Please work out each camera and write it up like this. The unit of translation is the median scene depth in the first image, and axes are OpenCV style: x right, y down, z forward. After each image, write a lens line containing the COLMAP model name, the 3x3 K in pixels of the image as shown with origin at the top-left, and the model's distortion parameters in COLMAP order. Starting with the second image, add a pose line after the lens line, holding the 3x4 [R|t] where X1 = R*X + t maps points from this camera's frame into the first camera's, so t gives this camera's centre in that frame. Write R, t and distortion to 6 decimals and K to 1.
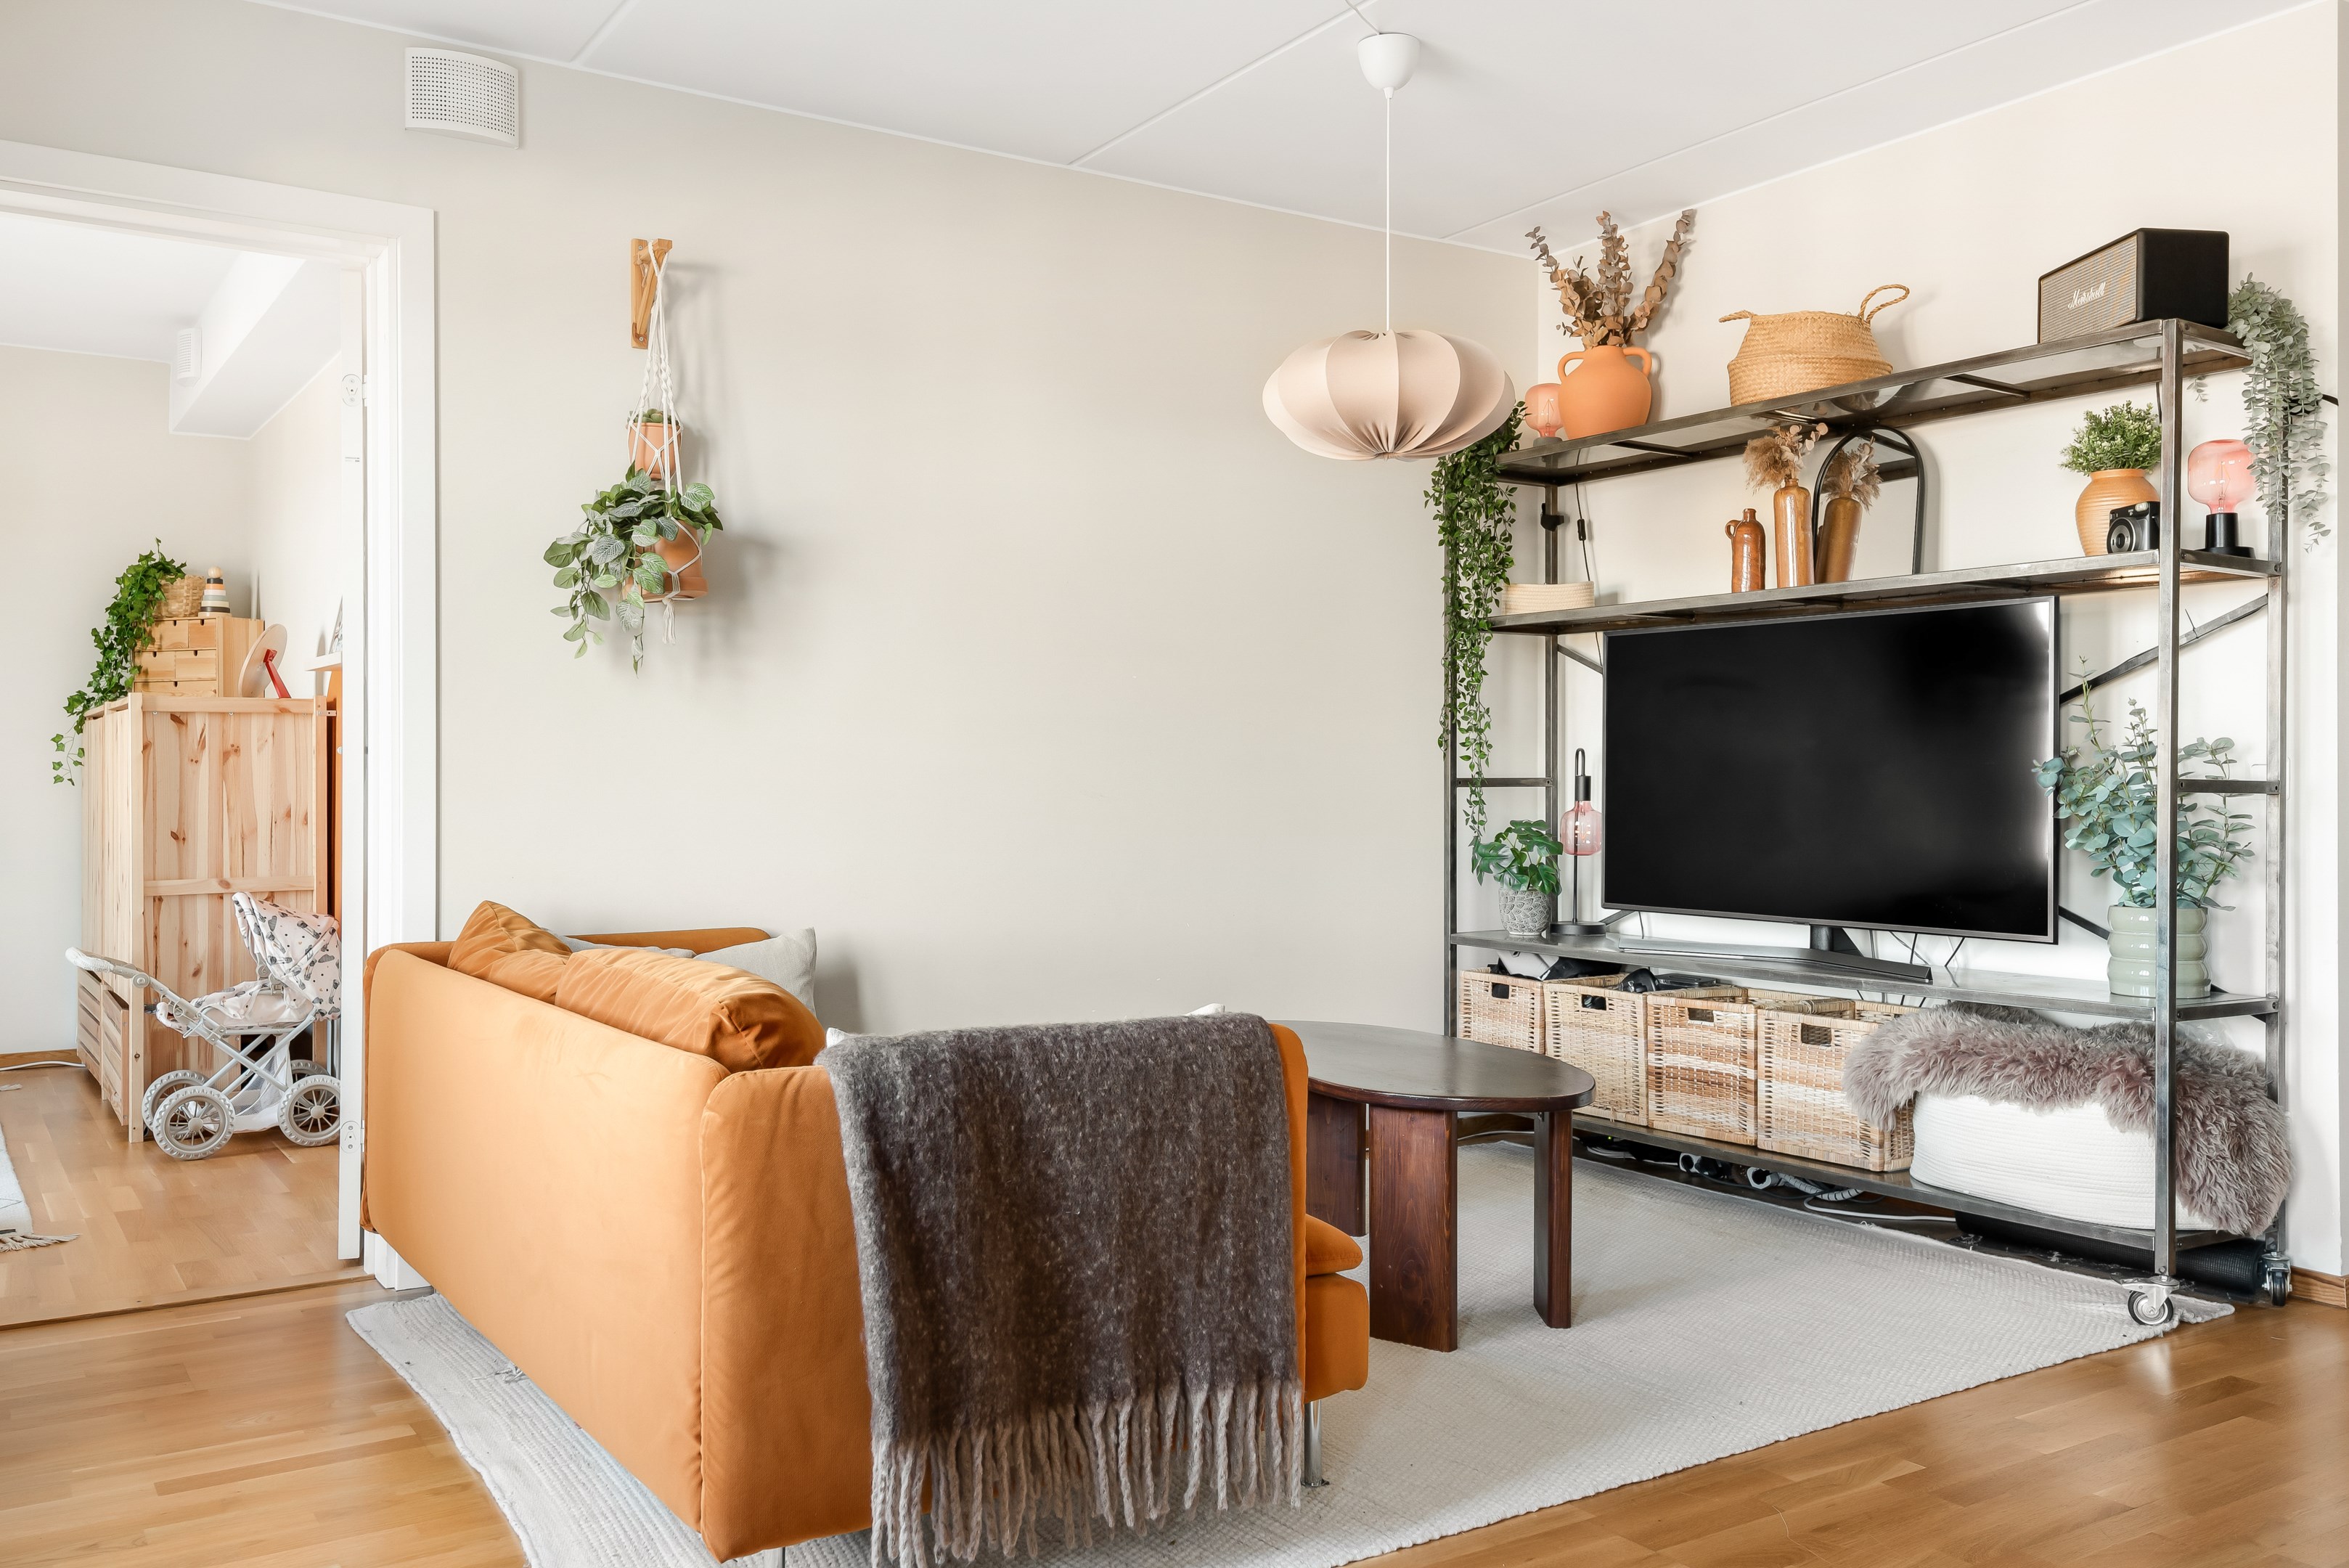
lens RADIAL K [[1902.0, 0, 1174.5], [0, 1902.0, 784.0], [0, 0, 1]] dist [0.039506, -0.001979]
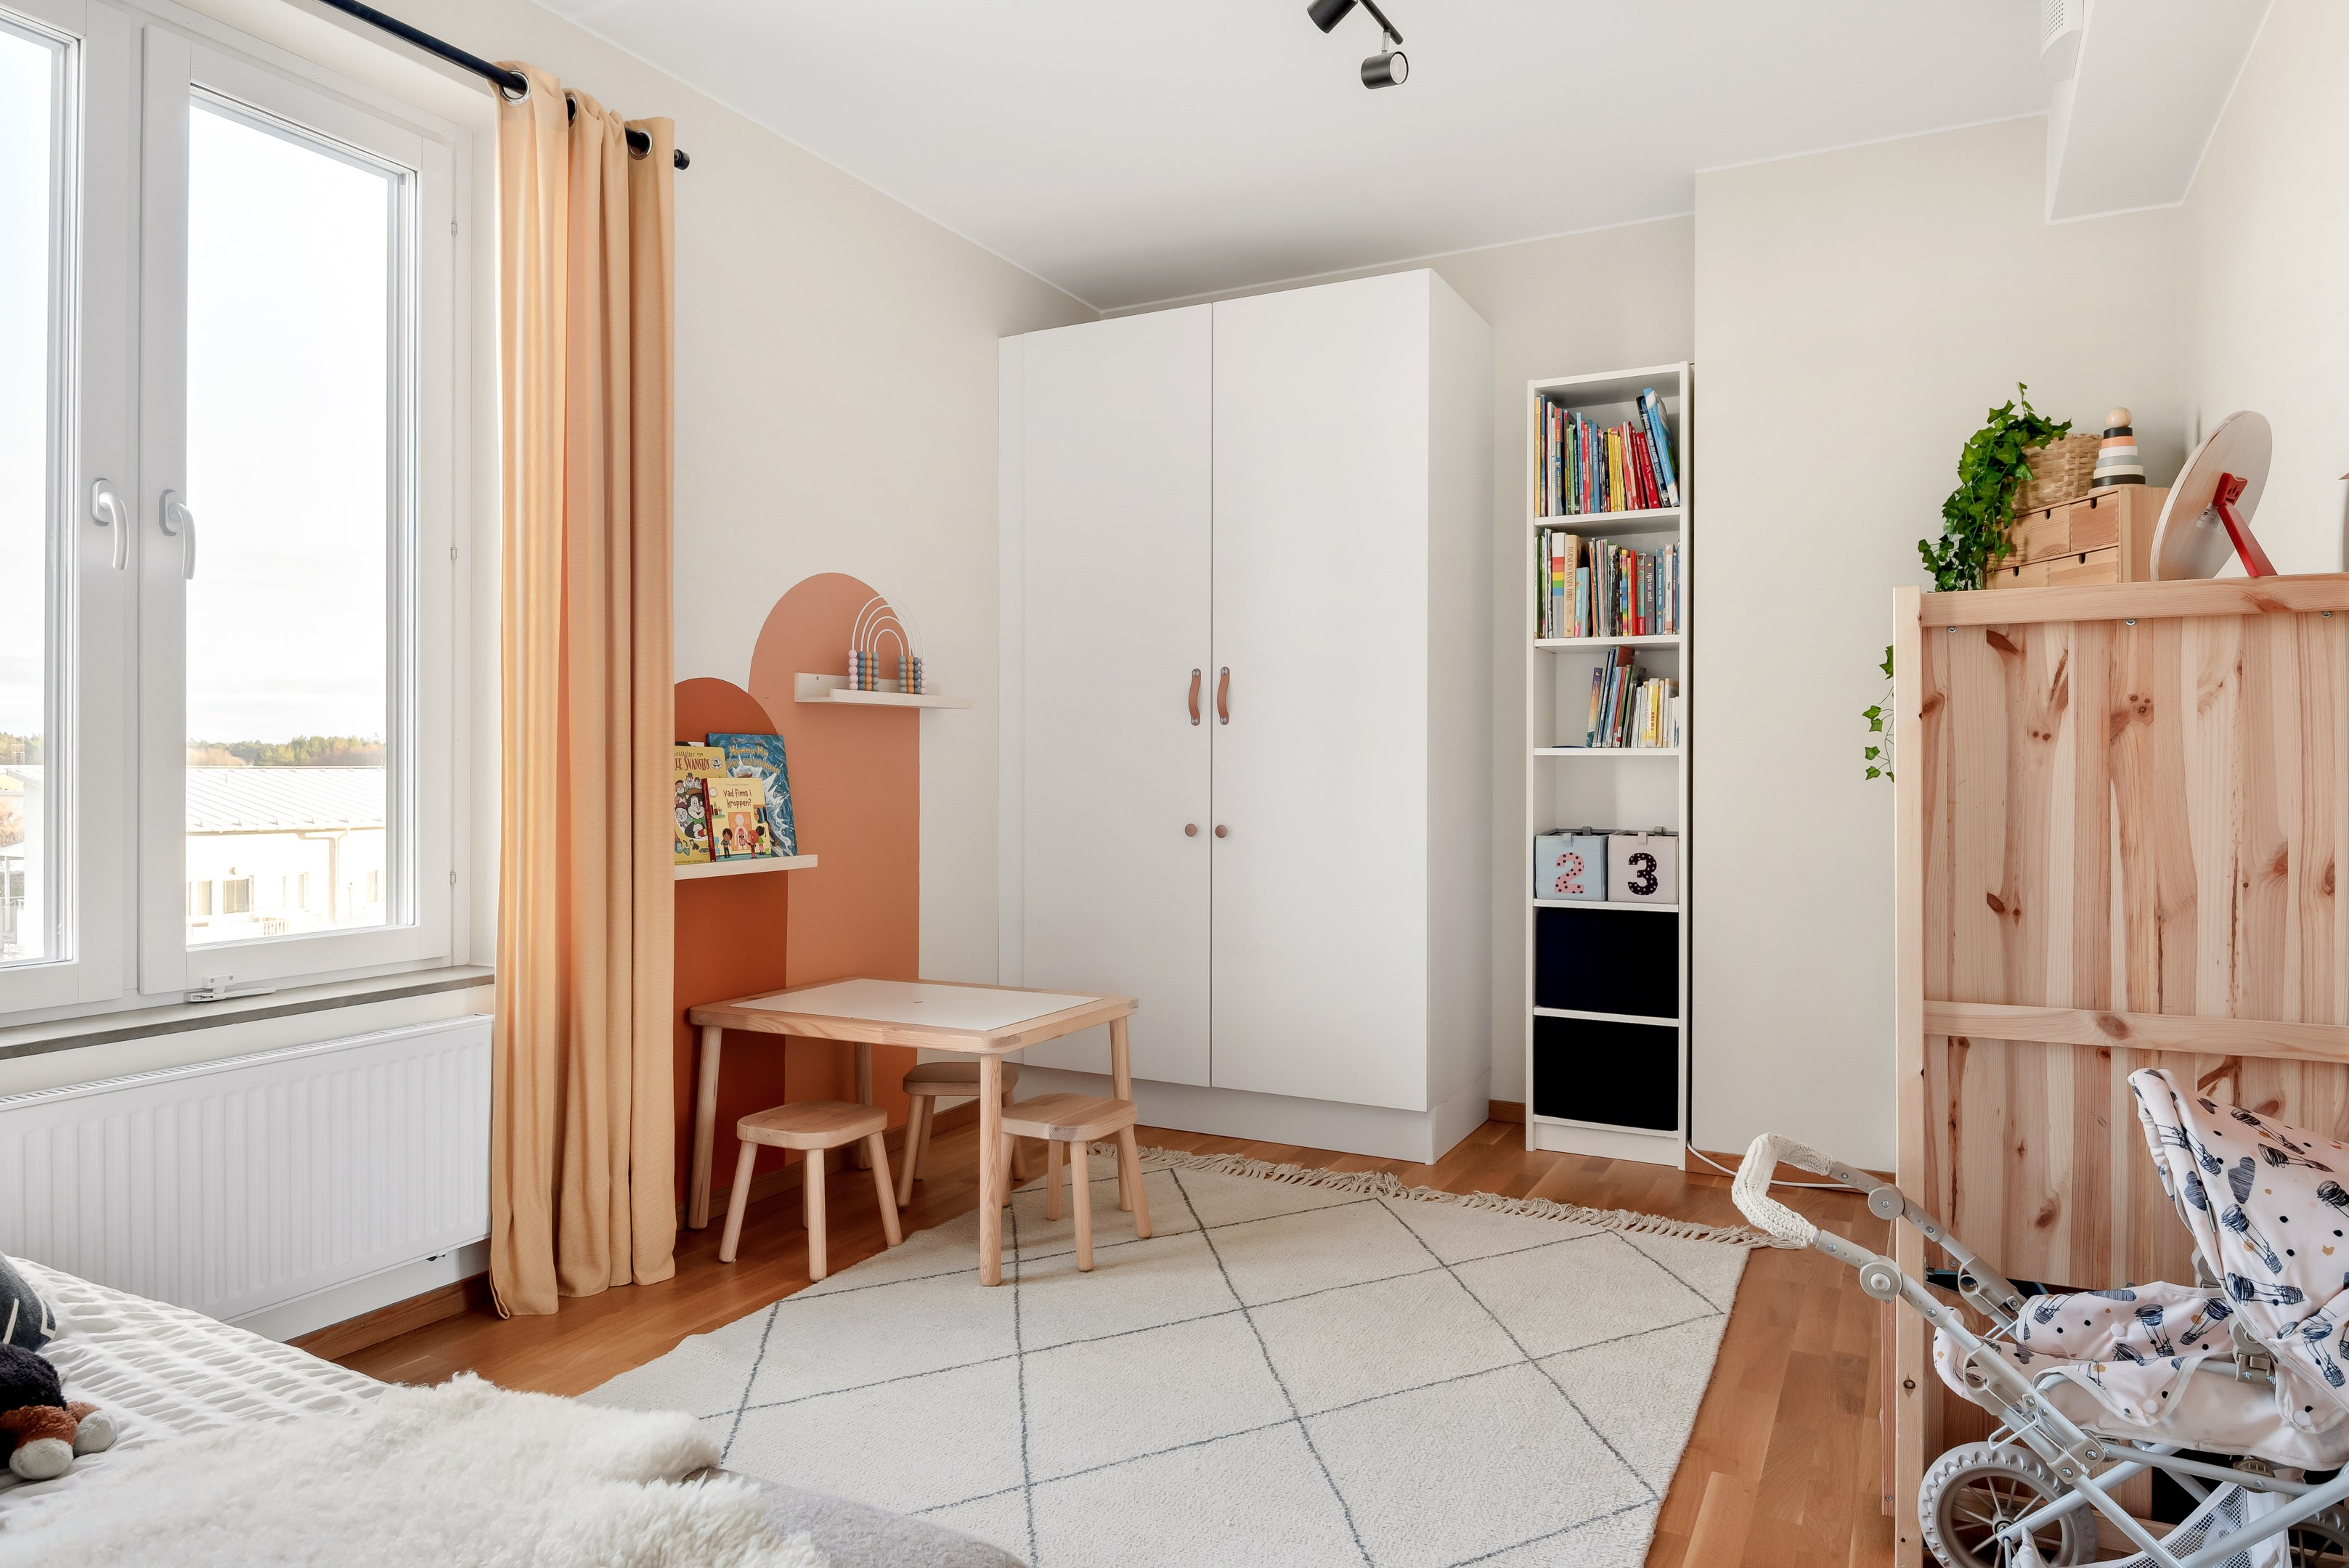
lens RADIAL K [[1418.2, 0, 1174.5], [0, 1418.2, 784.0], [0, 0, 1]] dist [0.018938, -0.028604]
pose [[0.483036, 0.006332, -0.875578, -0.314231], [0.002757, 0.999958, 0.008752, -0.004391], [0.875596, -0.006642, 0.482998, 0.654819]]
